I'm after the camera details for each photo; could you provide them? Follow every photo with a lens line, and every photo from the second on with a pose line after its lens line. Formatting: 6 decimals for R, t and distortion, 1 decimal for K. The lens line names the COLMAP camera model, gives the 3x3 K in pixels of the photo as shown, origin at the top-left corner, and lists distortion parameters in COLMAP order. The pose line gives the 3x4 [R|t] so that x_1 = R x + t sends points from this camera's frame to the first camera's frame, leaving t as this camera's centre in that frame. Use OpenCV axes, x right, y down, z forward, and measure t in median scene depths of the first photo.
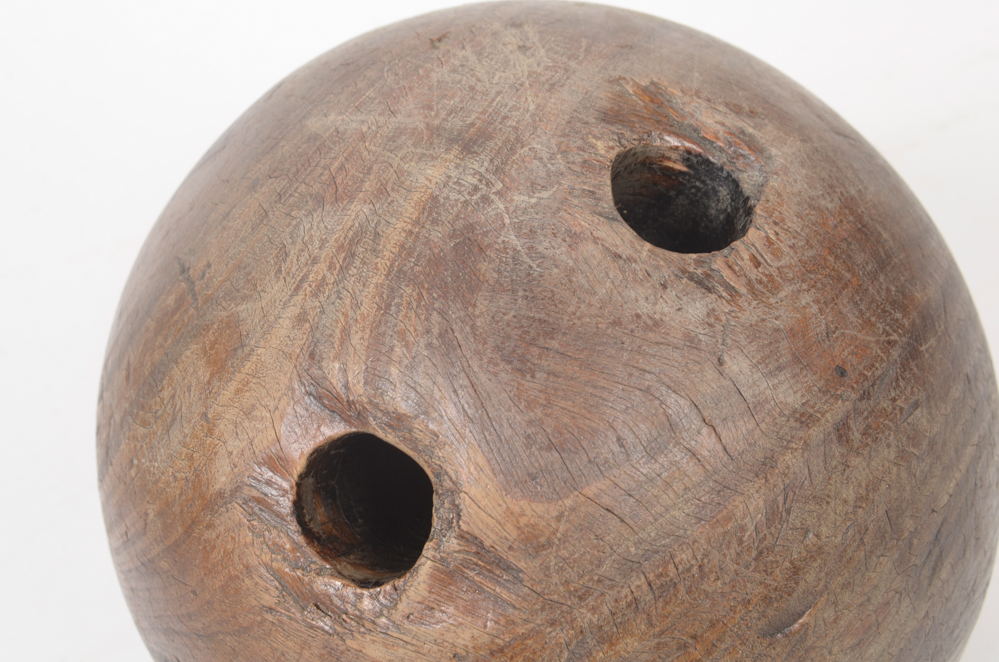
lens RADIAL K [[1427.9, 0, 499.0], [0, 1427.9, 331.3], [0, 0, 1]] dist [0.014822, 0.000000]
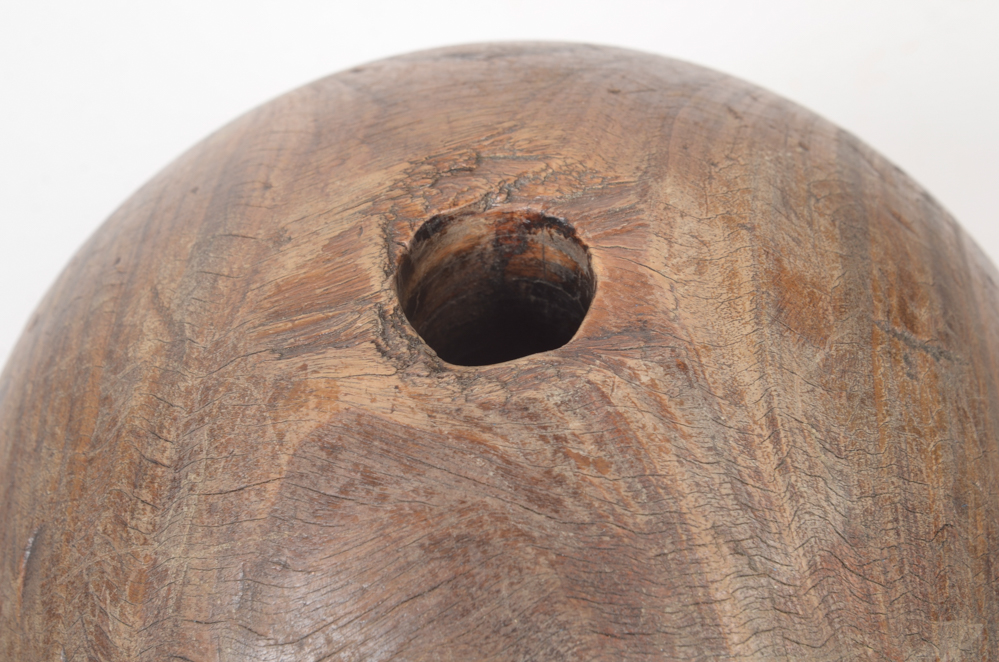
lens RADIAL K [[1427.9, 0, 497.1], [0, 1427.9, 358.9], [0, 0, 1]] dist [0.014822, 0.000000]
pose [[-0.714536, 0.699443, 0.014742, -0.077909], [-0.632763, -0.655119, 0.412832, -0.221573], [0.298410, 0.285655, 0.910688, 0.311830]]
